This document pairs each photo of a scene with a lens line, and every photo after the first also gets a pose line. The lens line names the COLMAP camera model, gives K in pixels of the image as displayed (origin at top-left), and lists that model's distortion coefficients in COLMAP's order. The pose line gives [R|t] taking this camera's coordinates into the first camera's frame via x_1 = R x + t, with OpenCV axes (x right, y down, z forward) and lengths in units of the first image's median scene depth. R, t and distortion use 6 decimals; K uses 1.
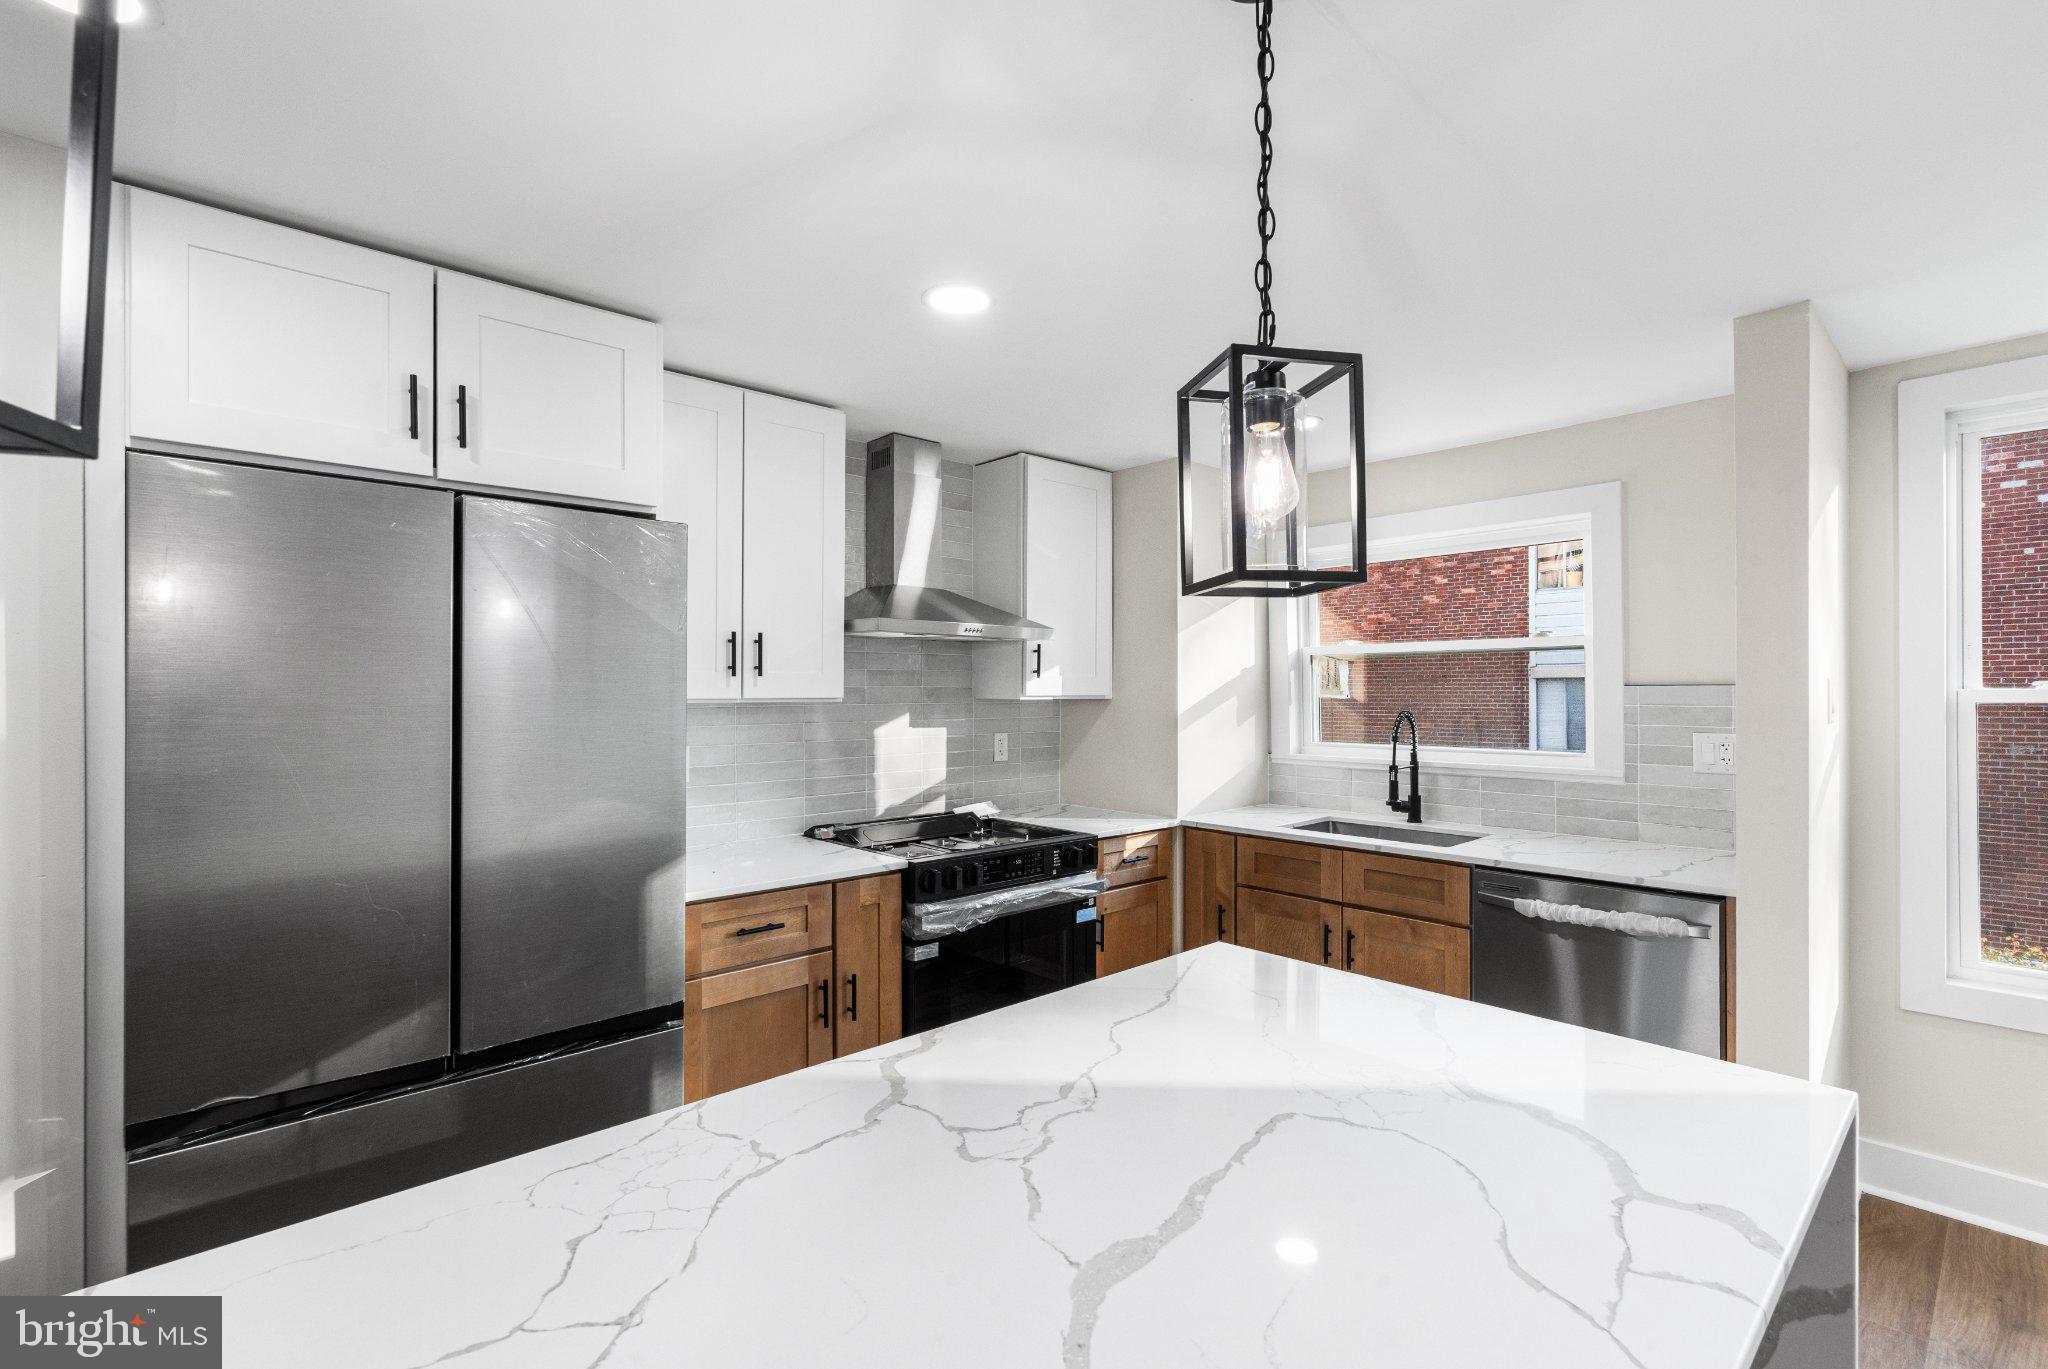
lens RADIAL K [[935.6, 0, 1039.4], [0, 935.6, 684.3], [0, 0, 1]] dist [-0.002322, 0.000029]
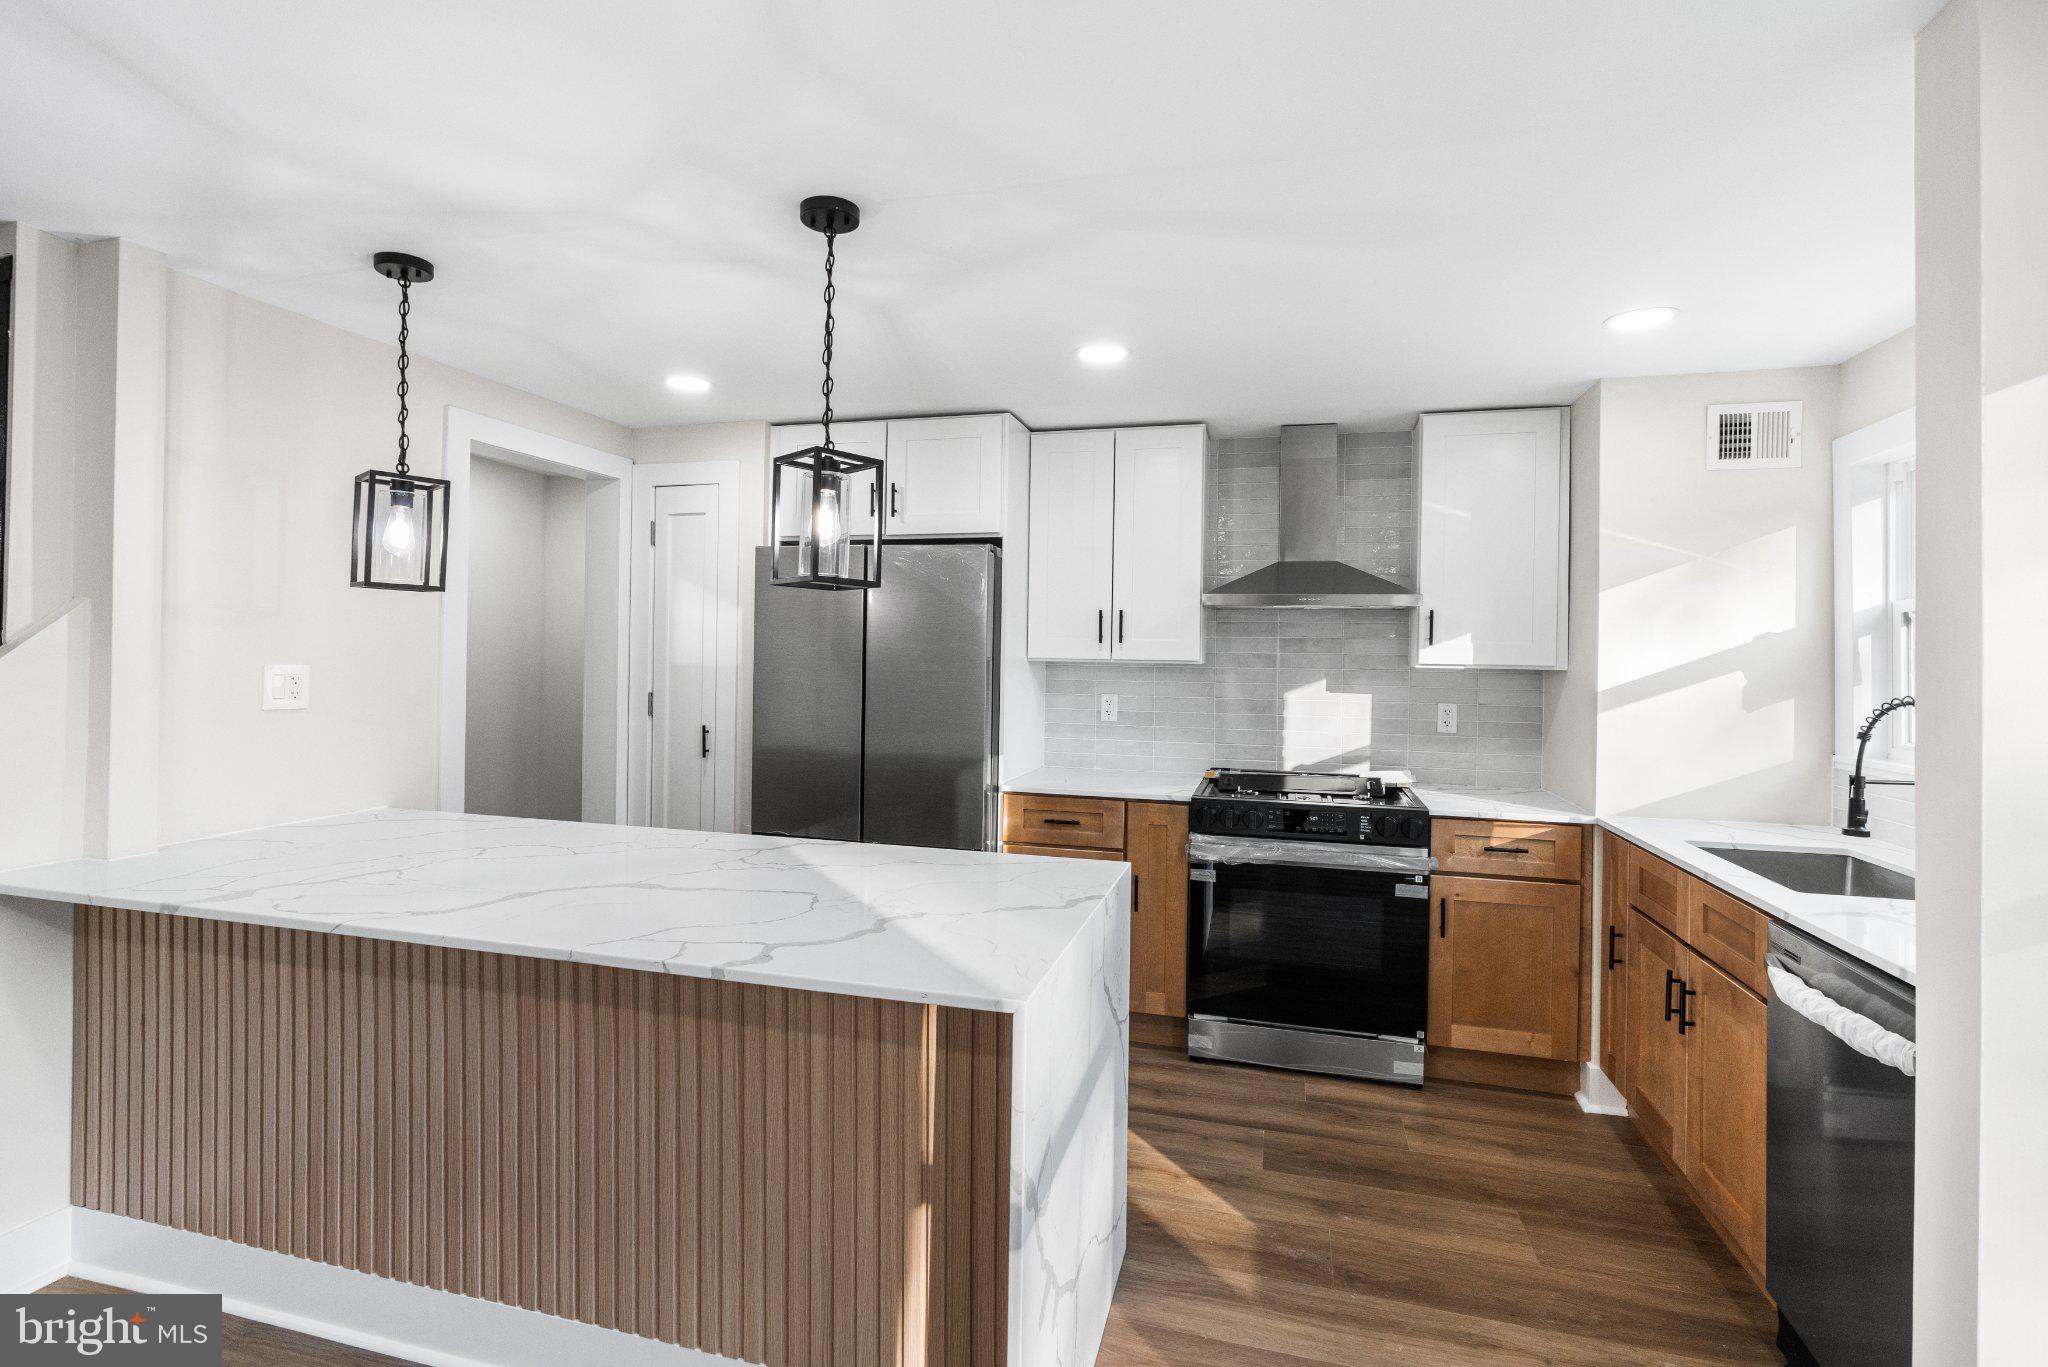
lens RADIAL K [[961.7, 0, 1019.4], [0, 961.7, 652.0], [0, 0, 1]] dist [-0.001875, -0.000220]
pose [[0.526712, 0.006310, -0.850020, 0.646112], [-0.010374, 0.999946, 0.000994, 0.003660], [0.849980, 0.008294, 0.526749, 0.130172]]
